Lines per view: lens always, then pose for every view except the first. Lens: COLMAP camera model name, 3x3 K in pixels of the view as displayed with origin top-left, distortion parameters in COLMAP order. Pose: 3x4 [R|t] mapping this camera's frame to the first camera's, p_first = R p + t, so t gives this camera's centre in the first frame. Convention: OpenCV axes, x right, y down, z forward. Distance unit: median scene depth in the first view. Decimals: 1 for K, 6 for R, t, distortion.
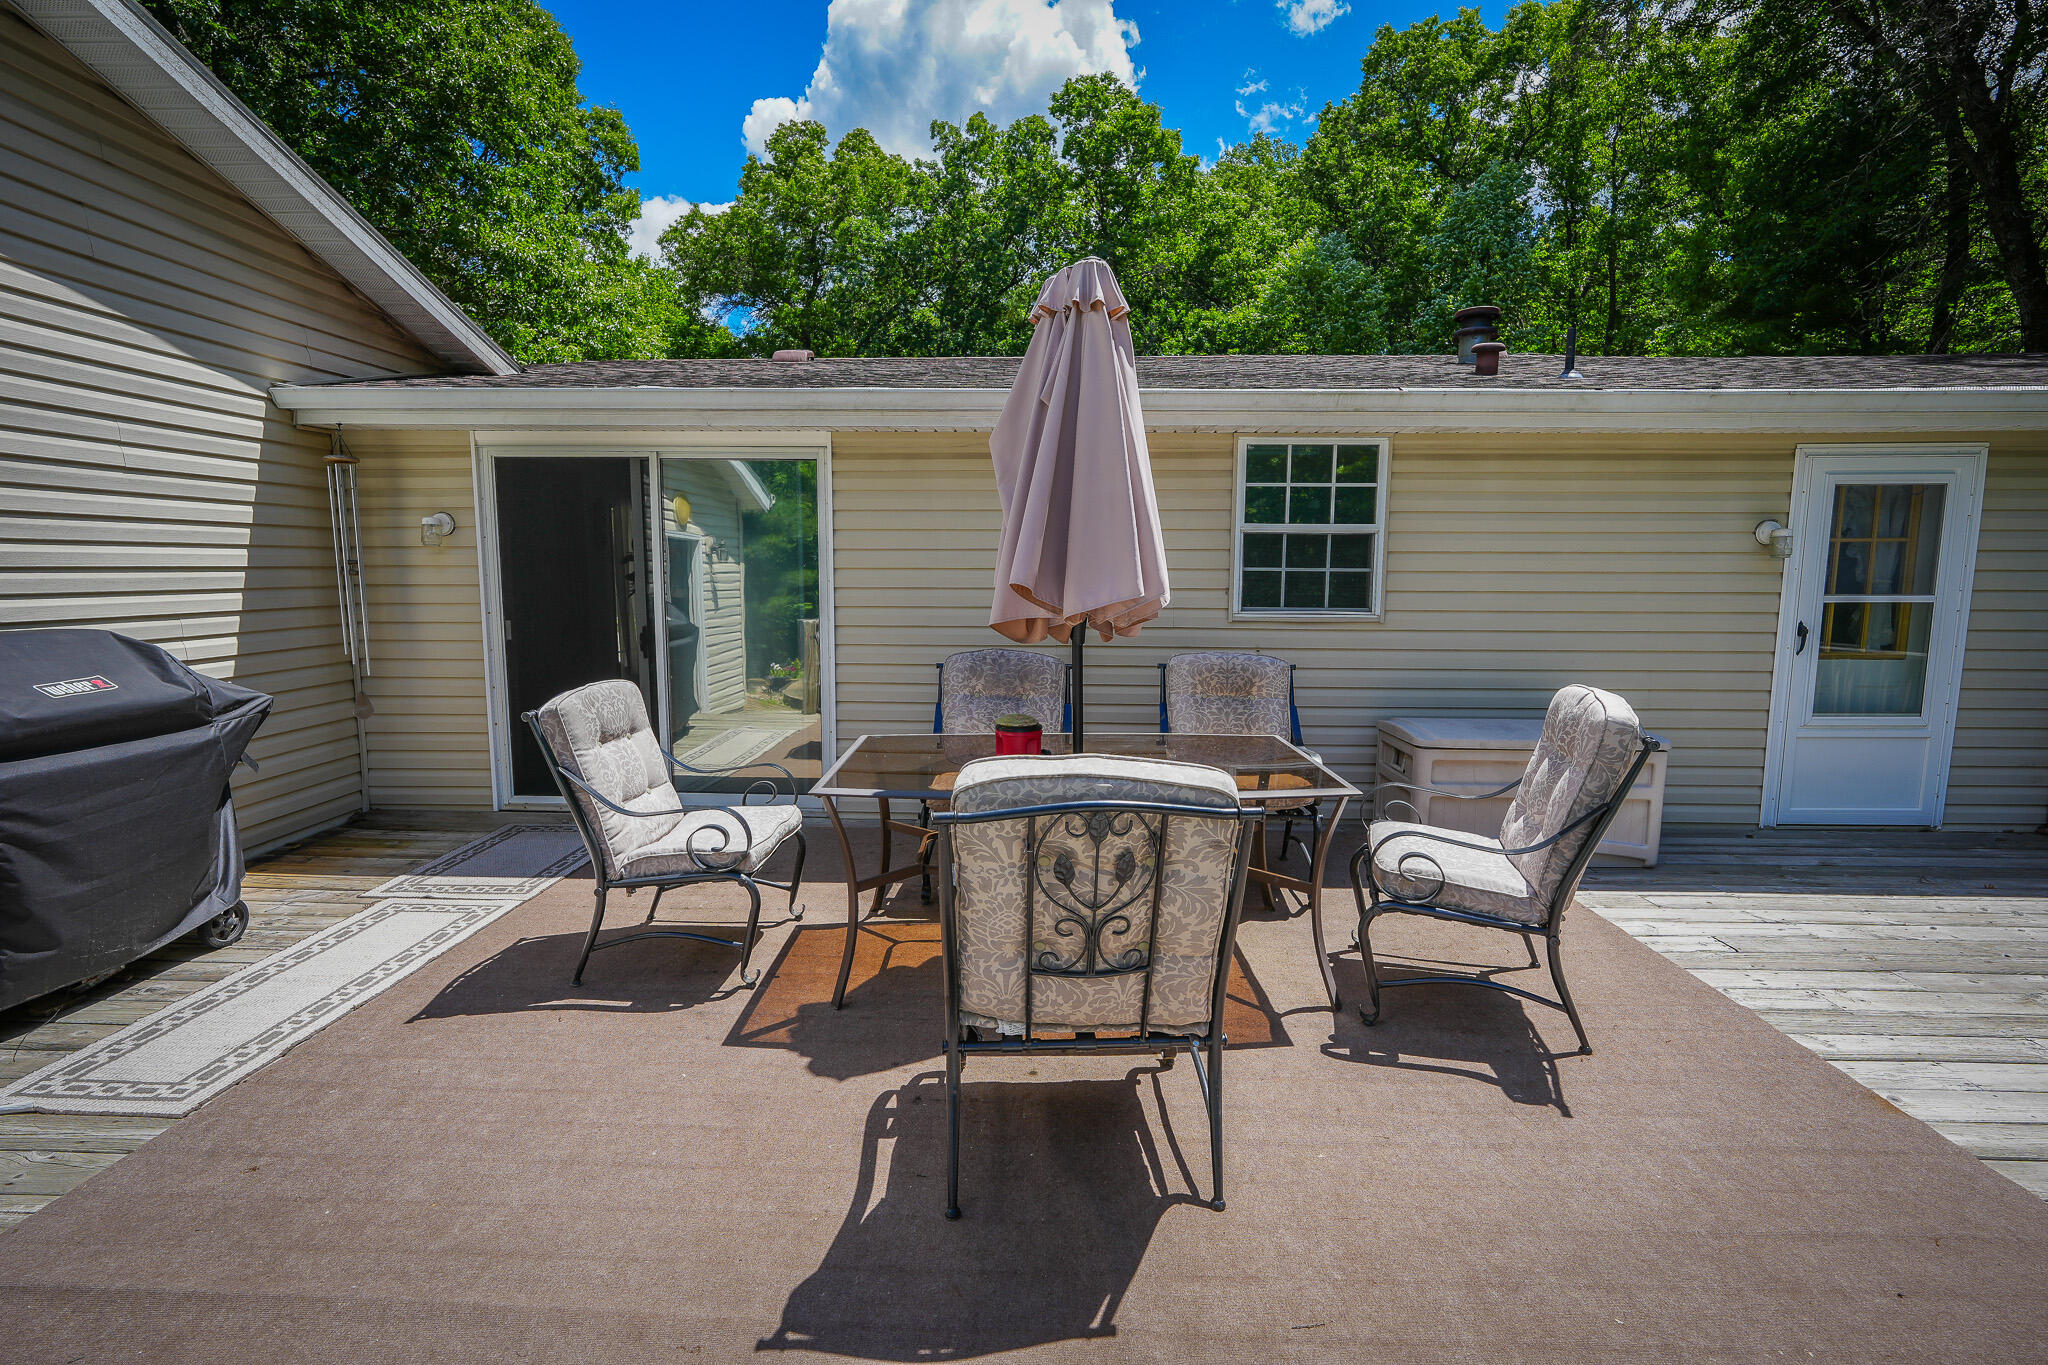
lens RADIAL K [[911.2, 0, 1024.0], [0, 911.2, 682.5], [0, 0, 1]] dist [-0.019814, 0.009163]
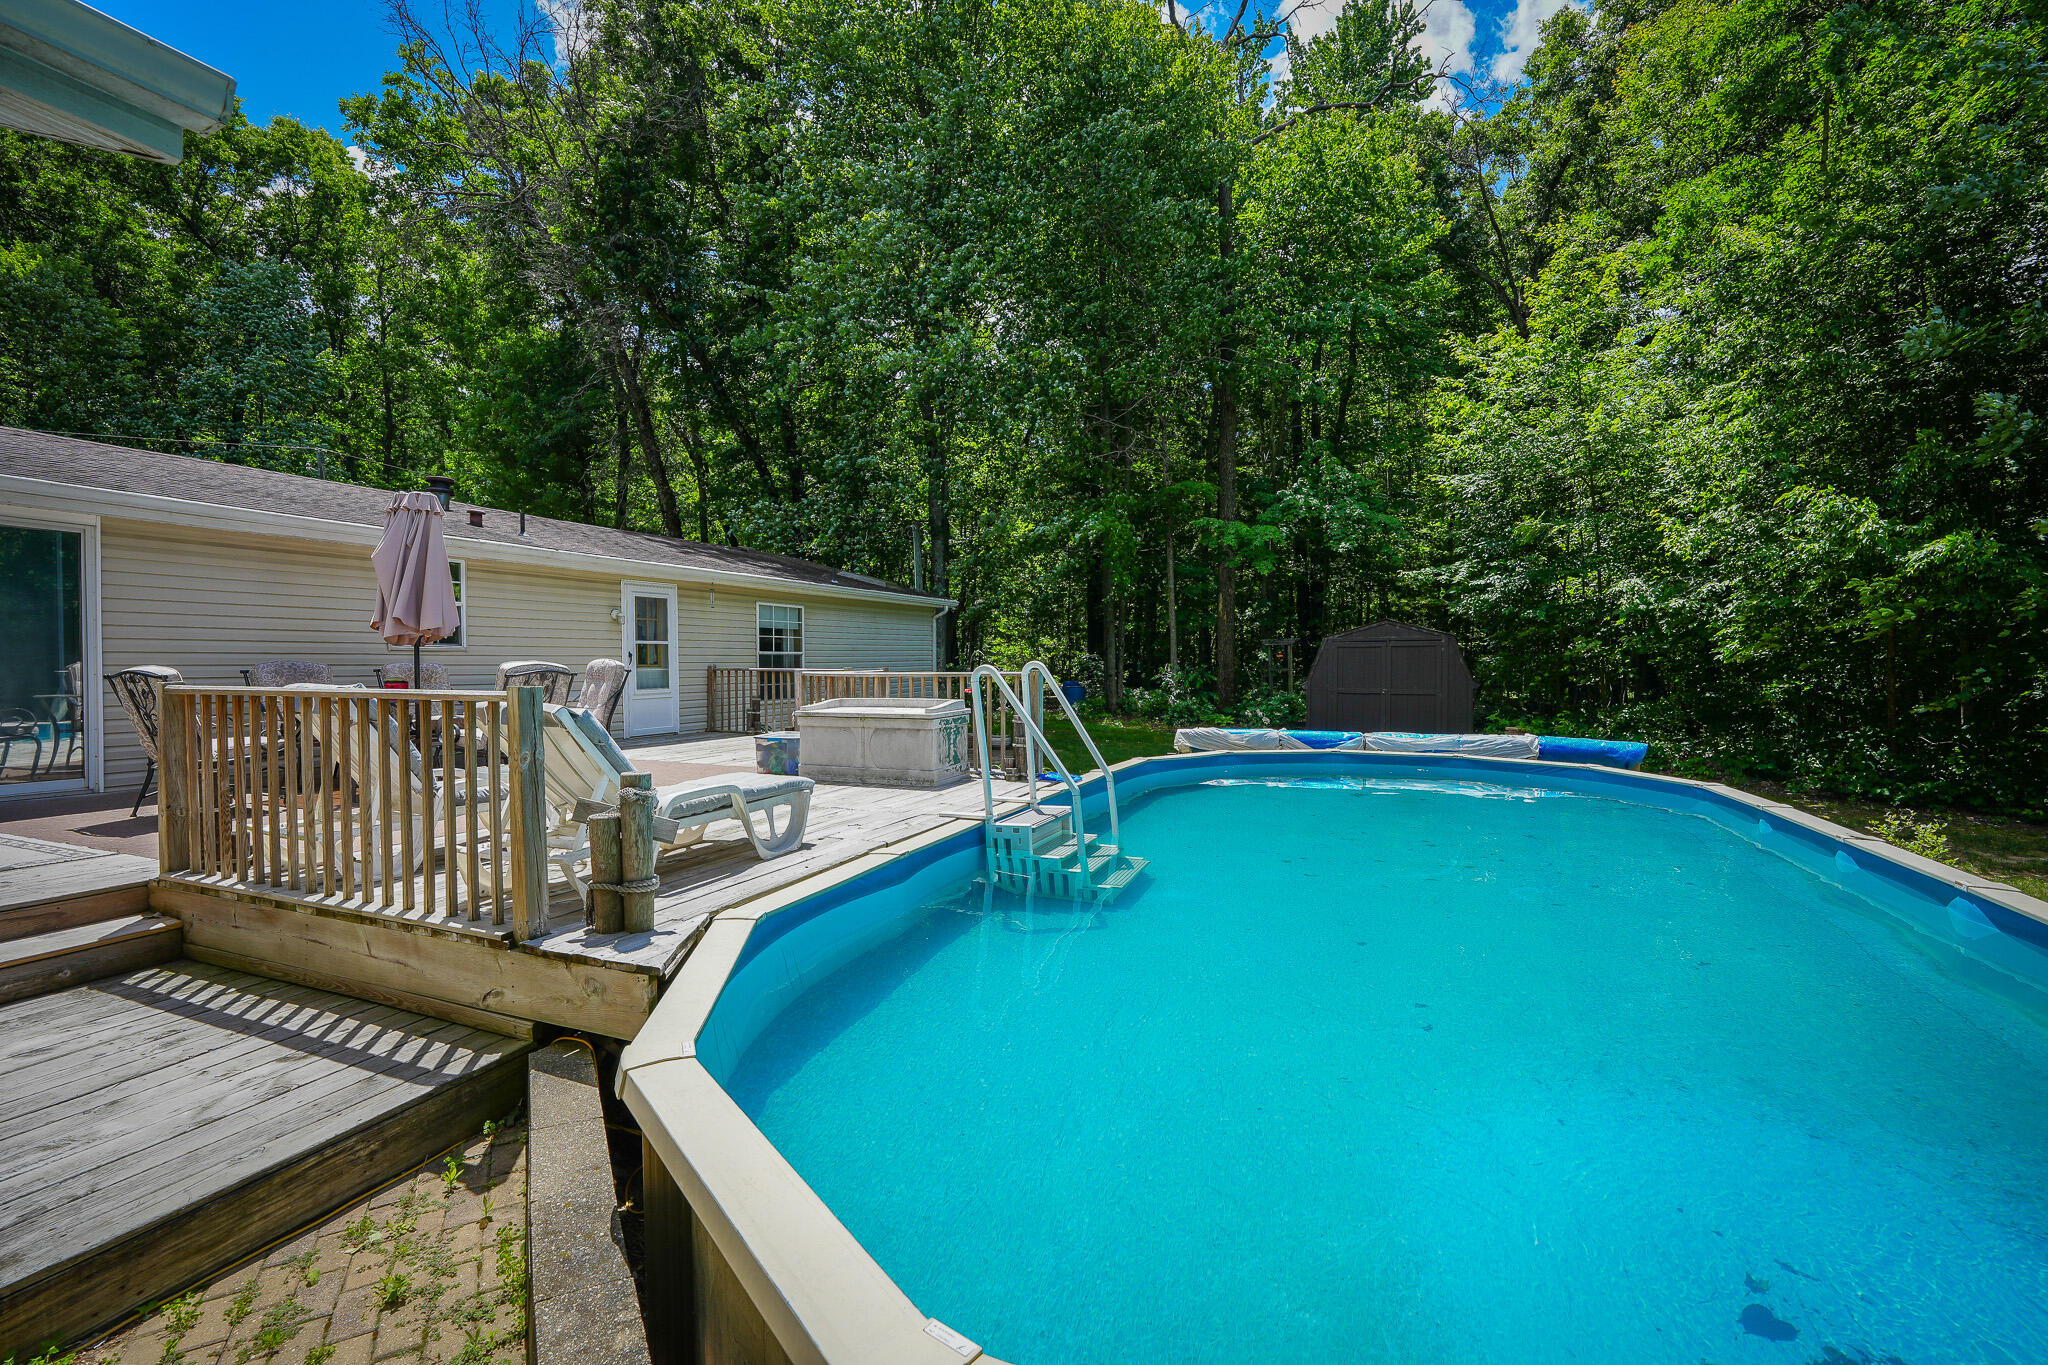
lens RADIAL K [[911.2, 0, 1024.0], [0, 911.2, 682.5], [0, 0, 1]] dist [-0.019814, 0.009163]
pose [[0.356196, -0.023932, 0.934105, -1.034650], [0.113669, 0.993358, -0.017895, 0.178649], [-0.927472, 0.112553, 0.356551, -0.840043]]
